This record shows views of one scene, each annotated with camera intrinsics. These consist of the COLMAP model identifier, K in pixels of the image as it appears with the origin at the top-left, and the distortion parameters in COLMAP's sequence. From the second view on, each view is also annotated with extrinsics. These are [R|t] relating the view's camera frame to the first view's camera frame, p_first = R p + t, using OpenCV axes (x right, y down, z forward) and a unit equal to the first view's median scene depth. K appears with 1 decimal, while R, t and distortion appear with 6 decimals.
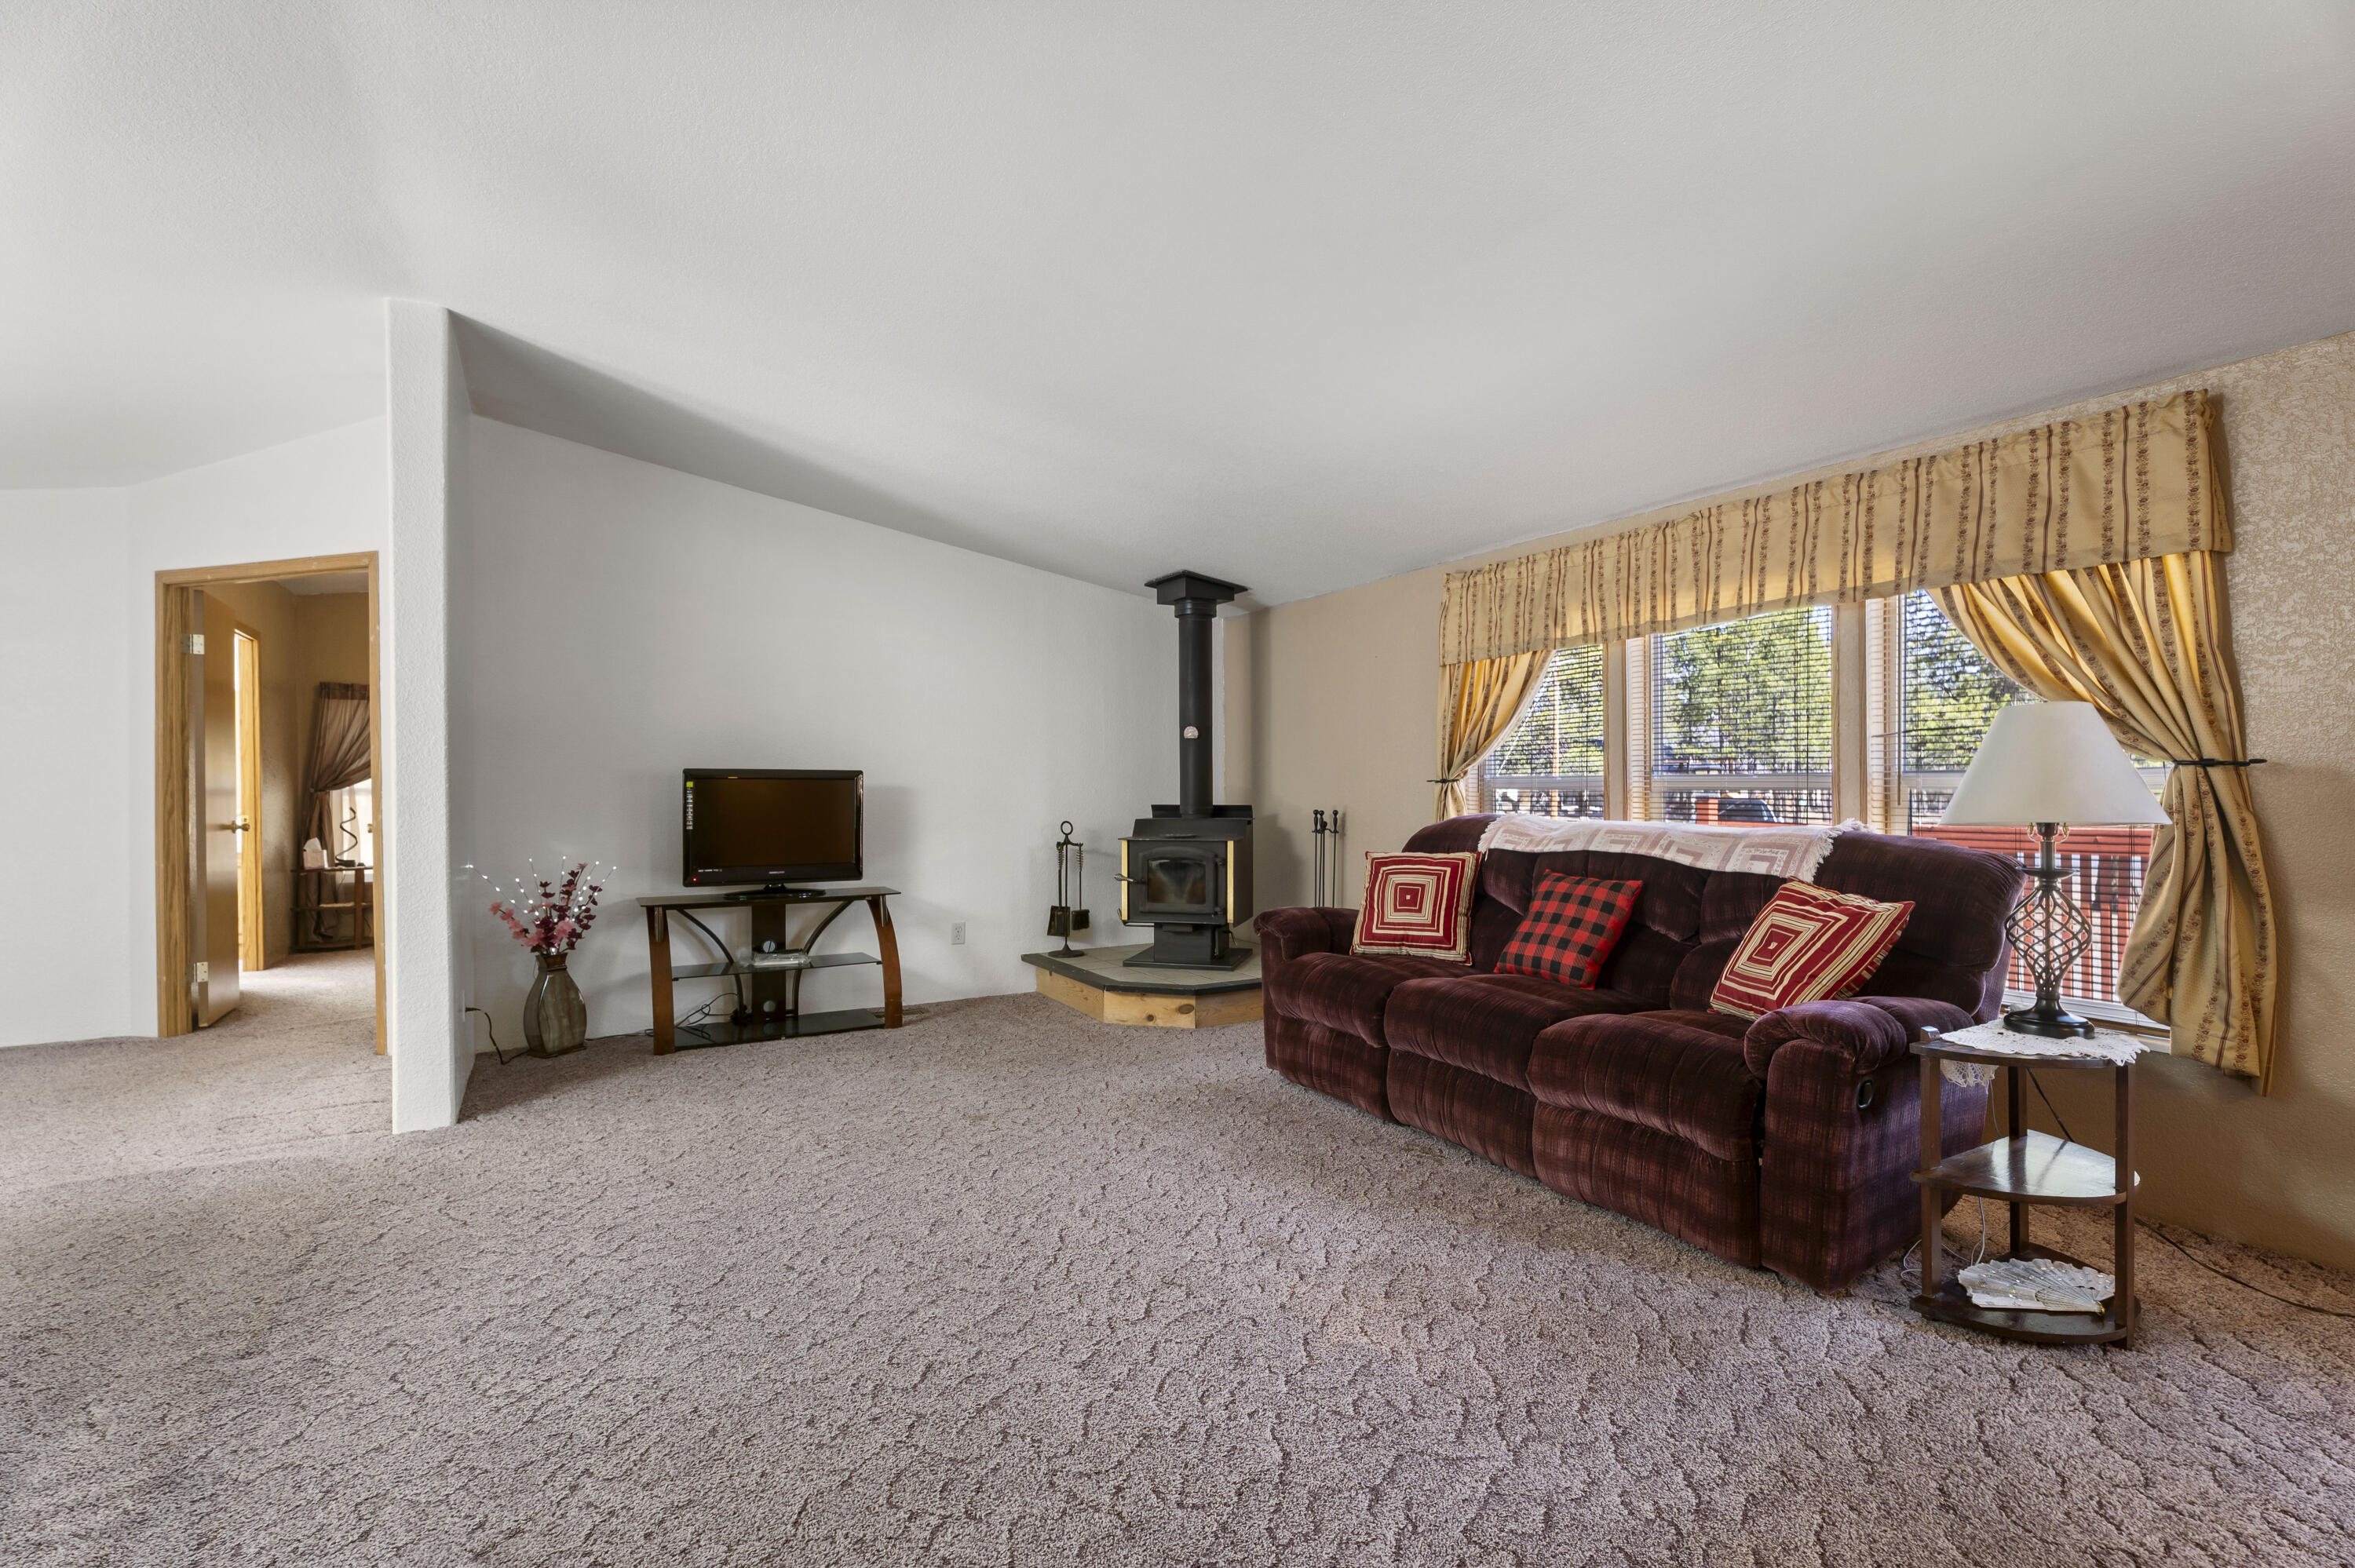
lens RADIAL K [[1071.1, 0, 1181.4], [0, 1071.1, 791.8], [0, 0, 1]] dist [-0.002537, -0.000303]
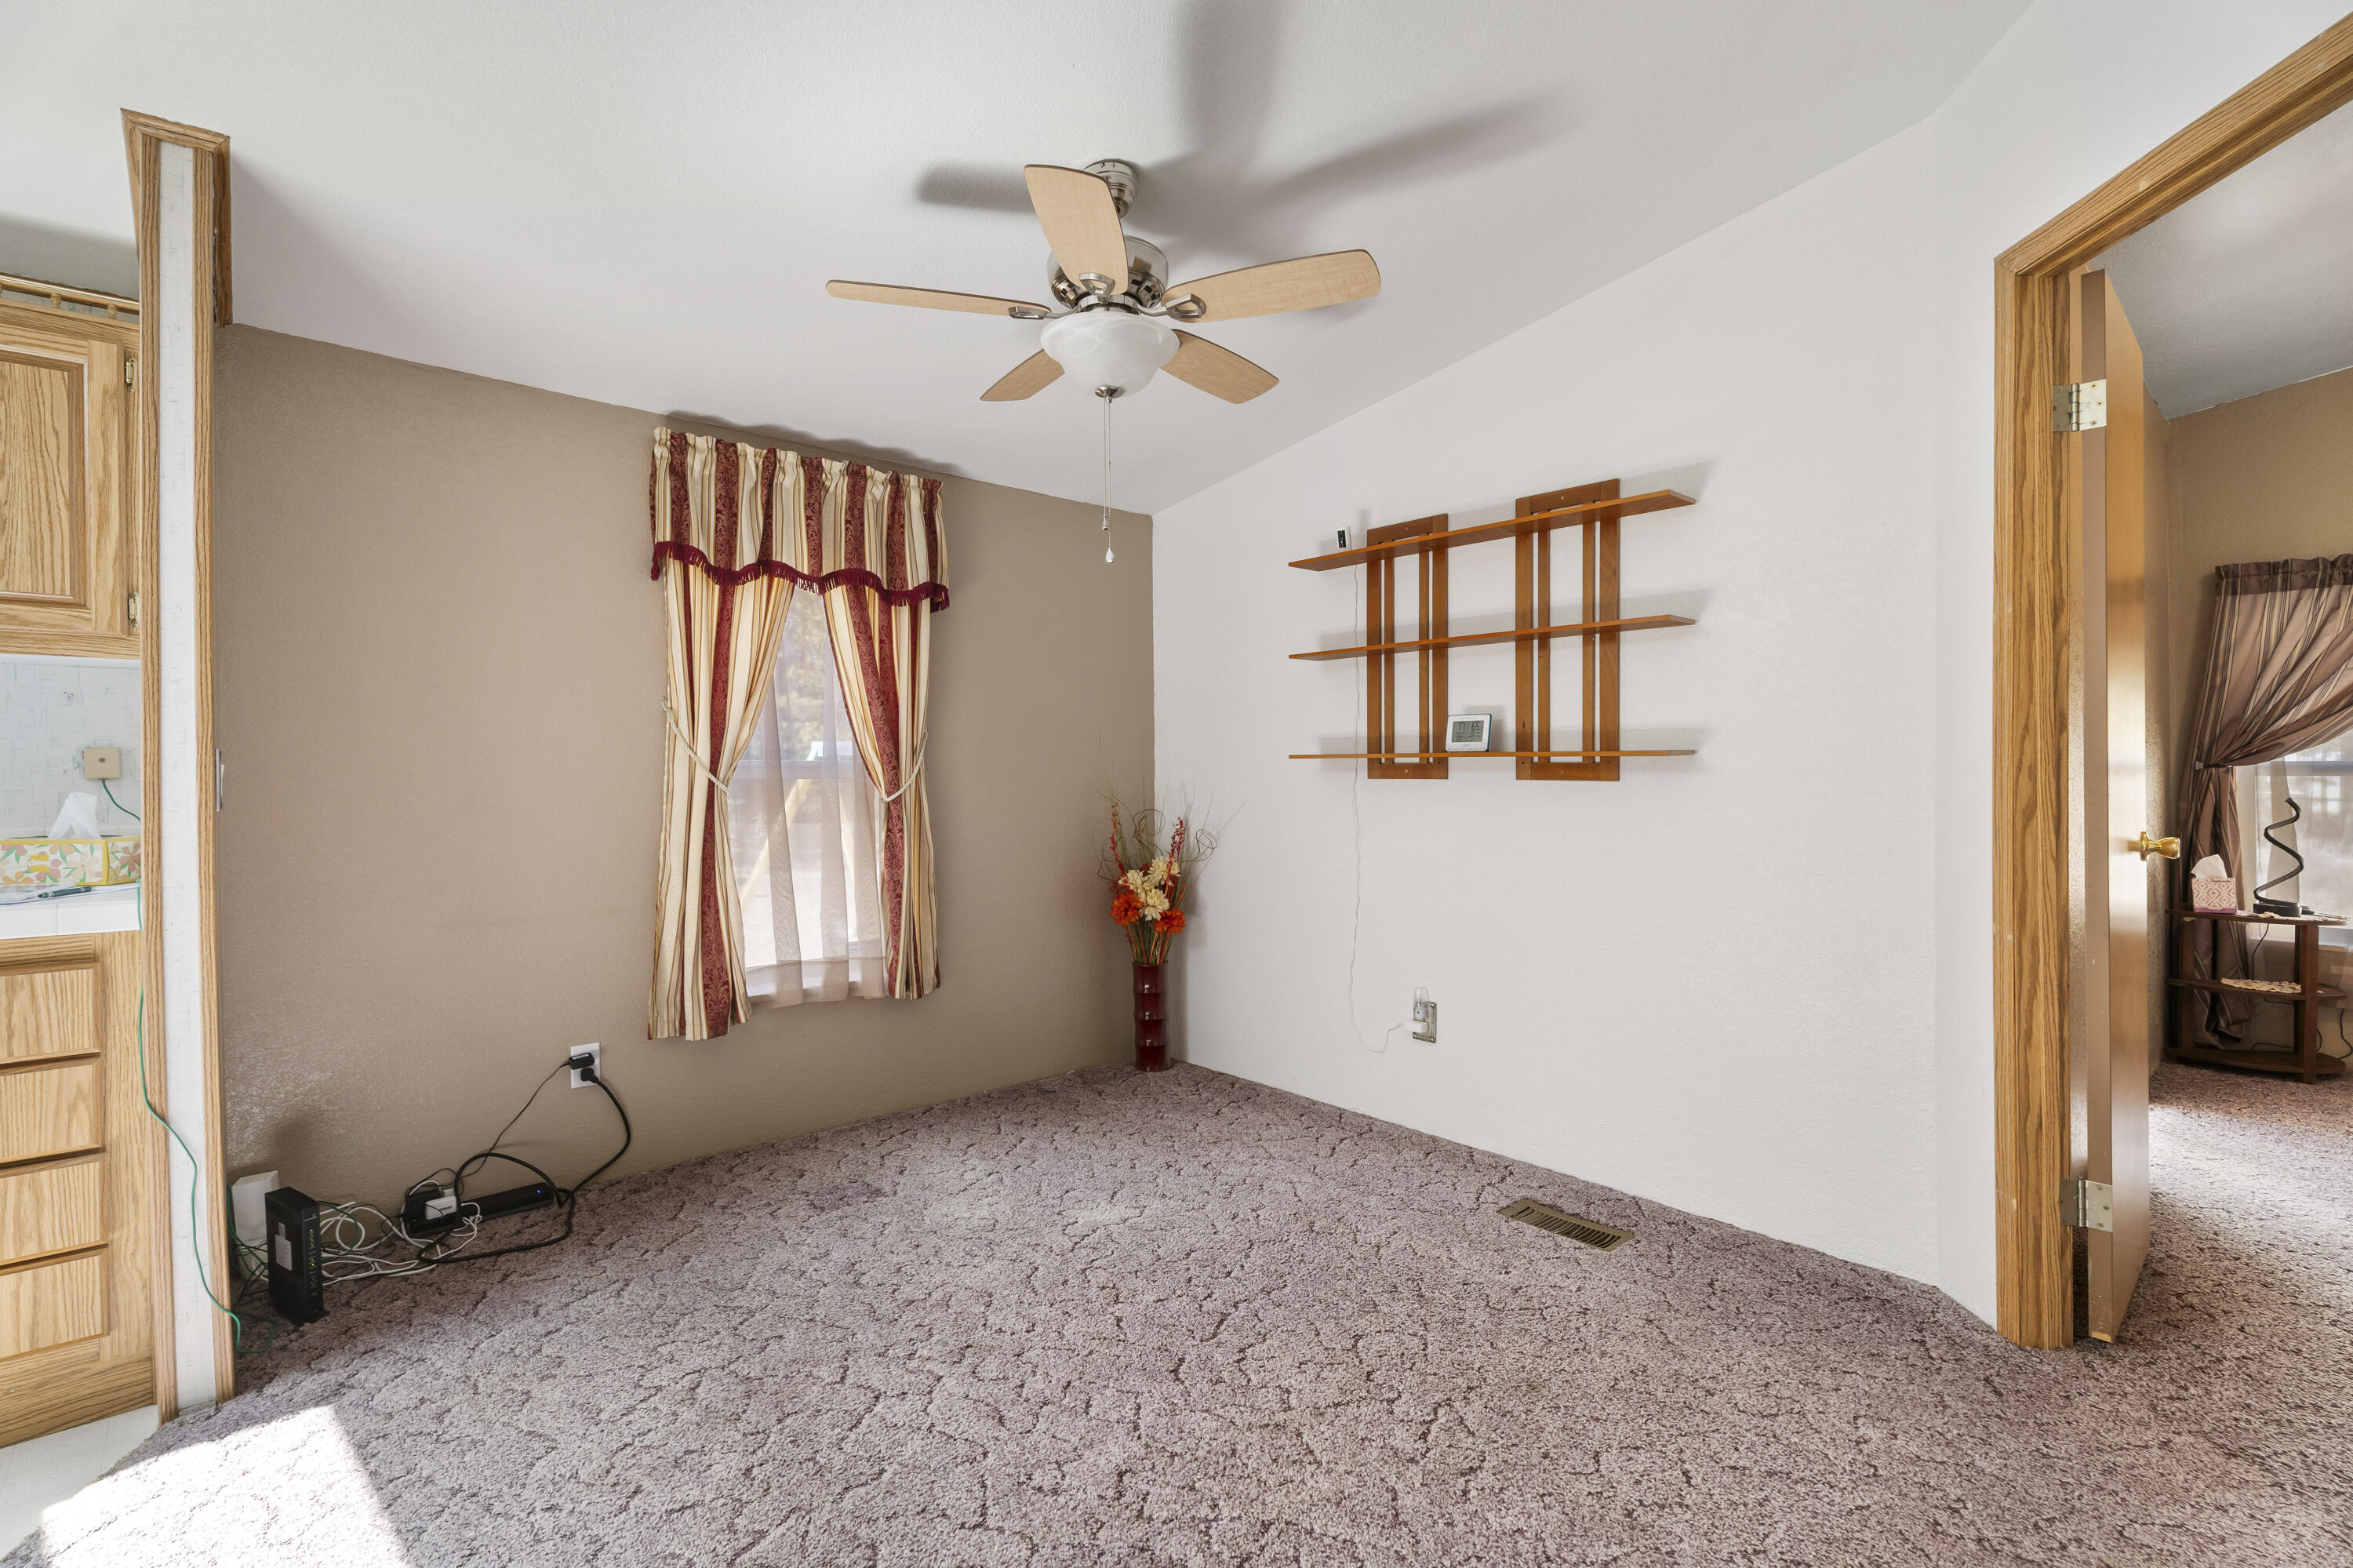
lens RADIAL K [[1053.0, 0, 1149.1], [0, 1053.0, 779.7], [0, 0, 1]] dist [0.000855, -0.003050]
pose [[0.184781, 0.008418, -0.982744, -0.570656], [0.000366, 0.999963, 0.008634, 0.001420], [0.982780, -0.001956, 0.184771, 0.552226]]
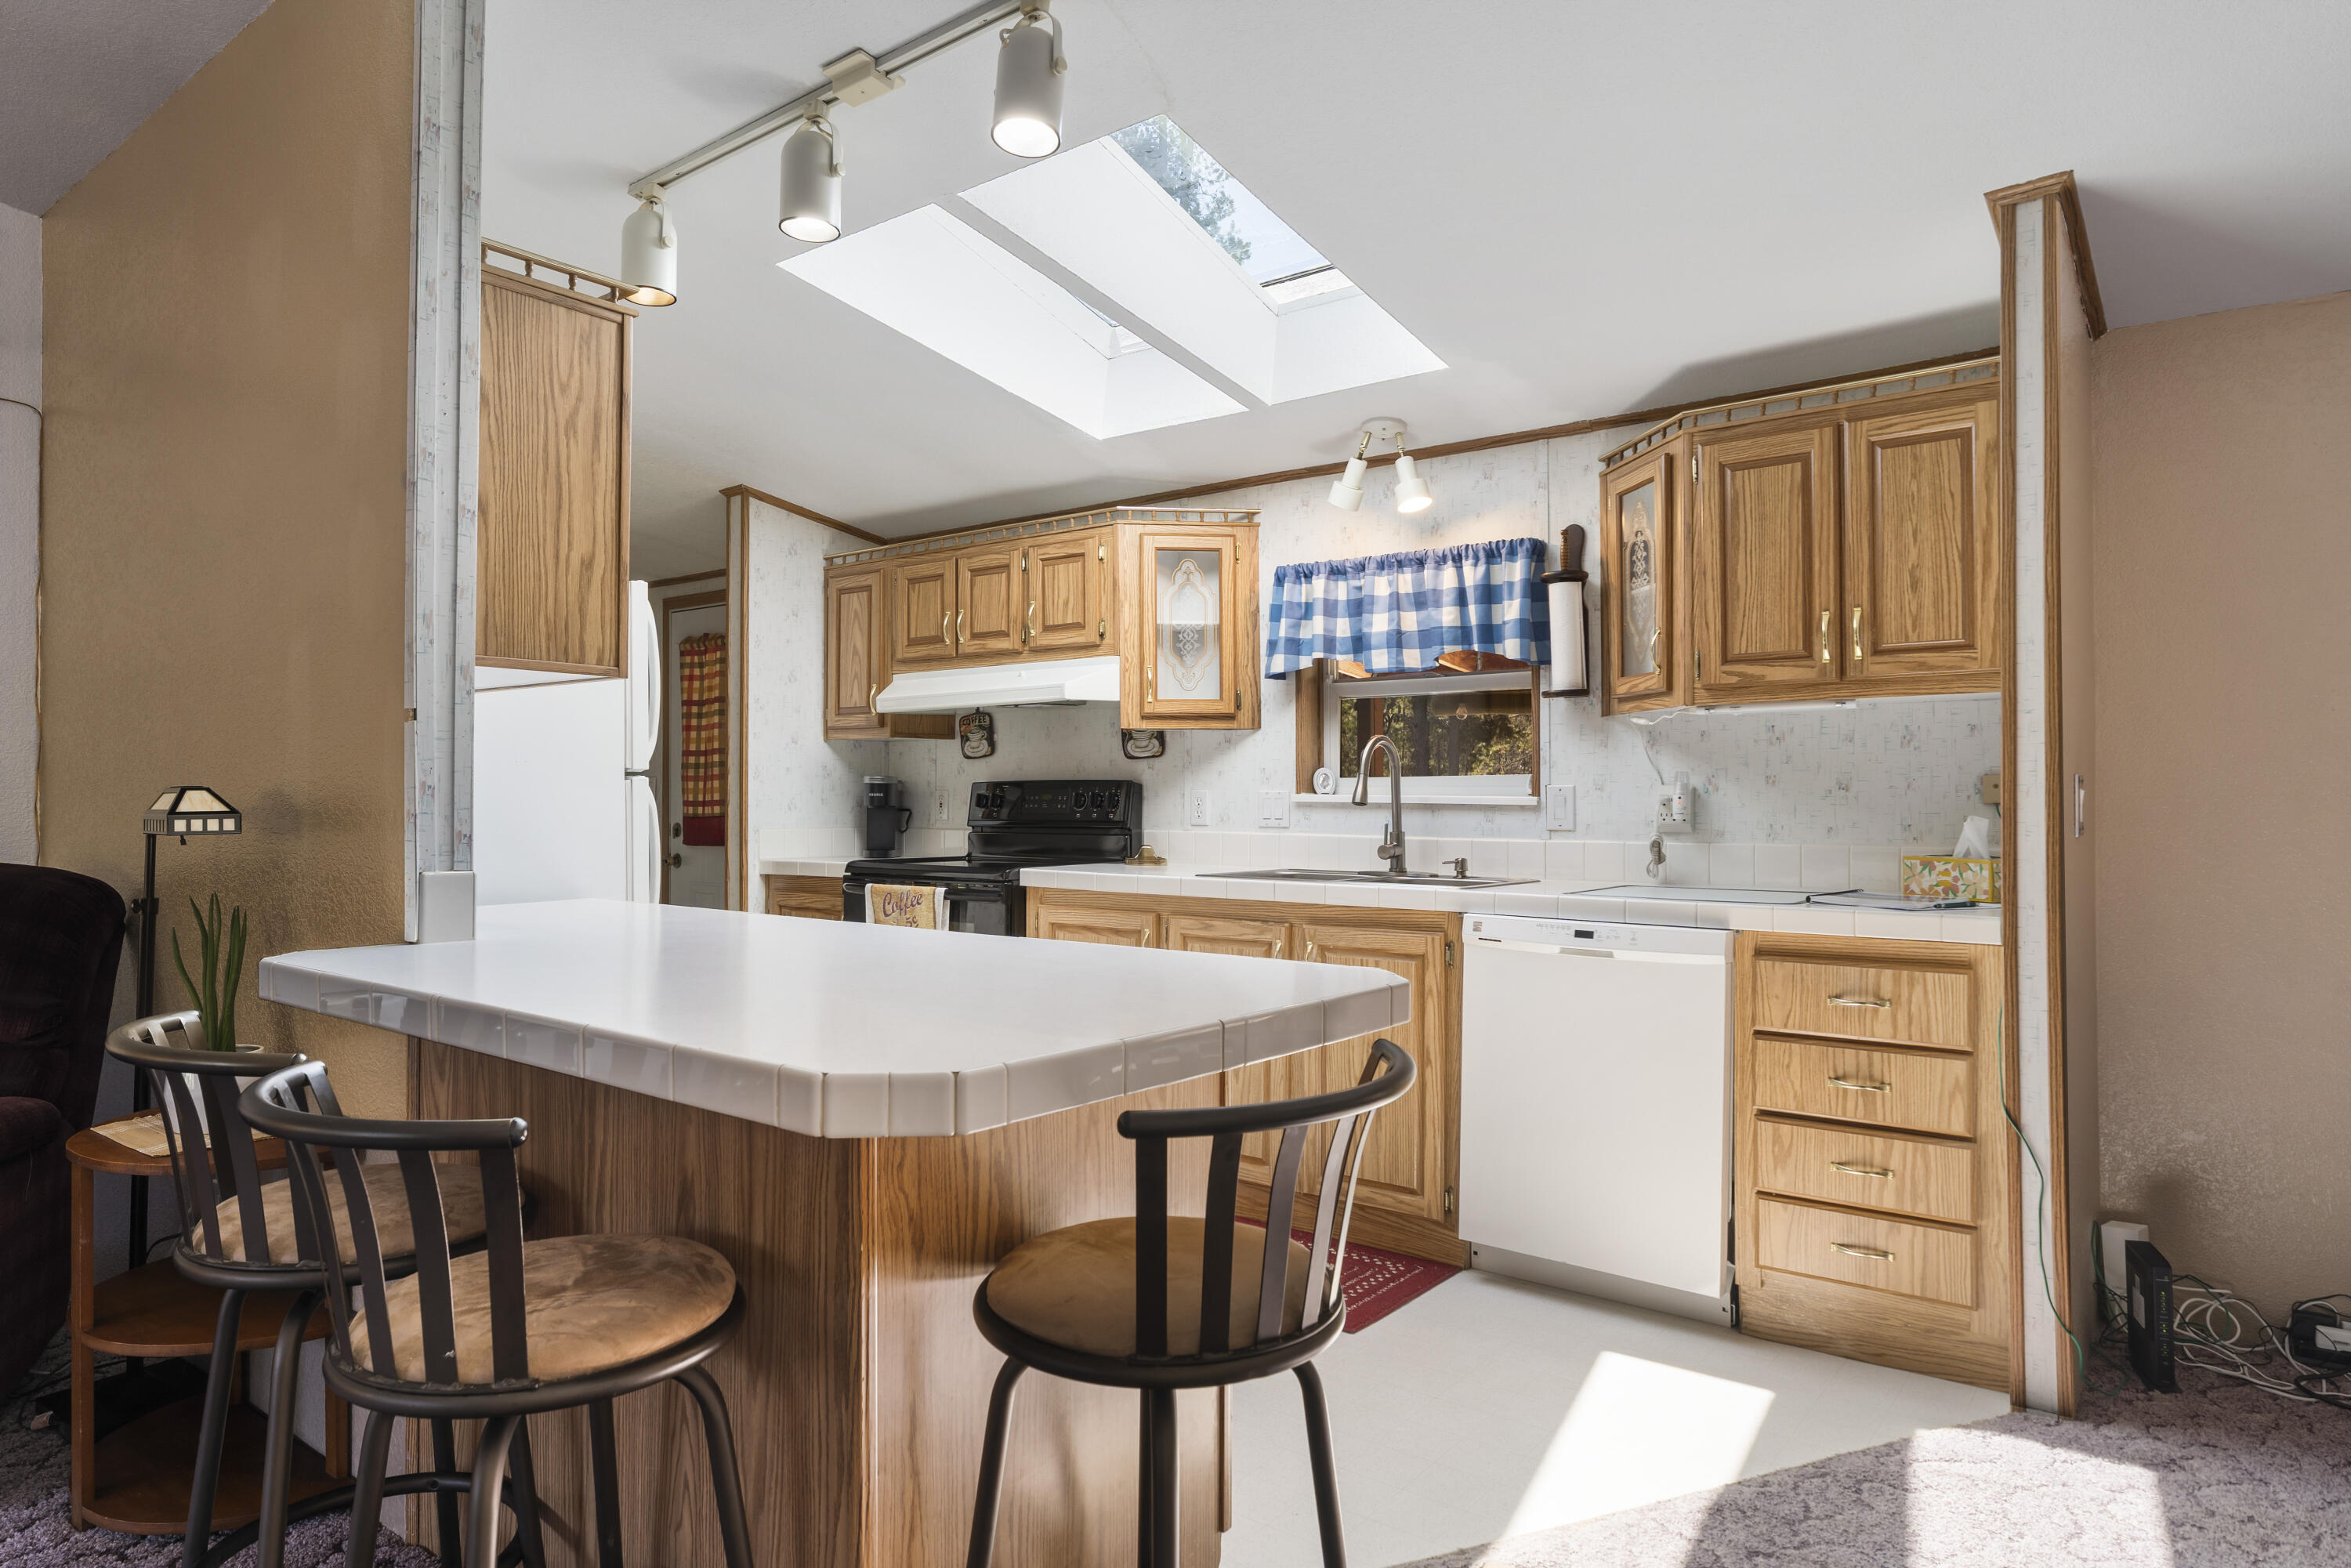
lens RADIAL K [[1351.3, 0, 1175.5], [0, 1351.3, 784.0], [0, 0, 1]] dist [-0.017691, 0.000048]
pose [[-0.931959, 0.001350, -0.362562, -0.525781], [0.003983, 0.999971, -0.006516, -0.001535], [0.362542, -0.007517, -0.931937, 0.627912]]
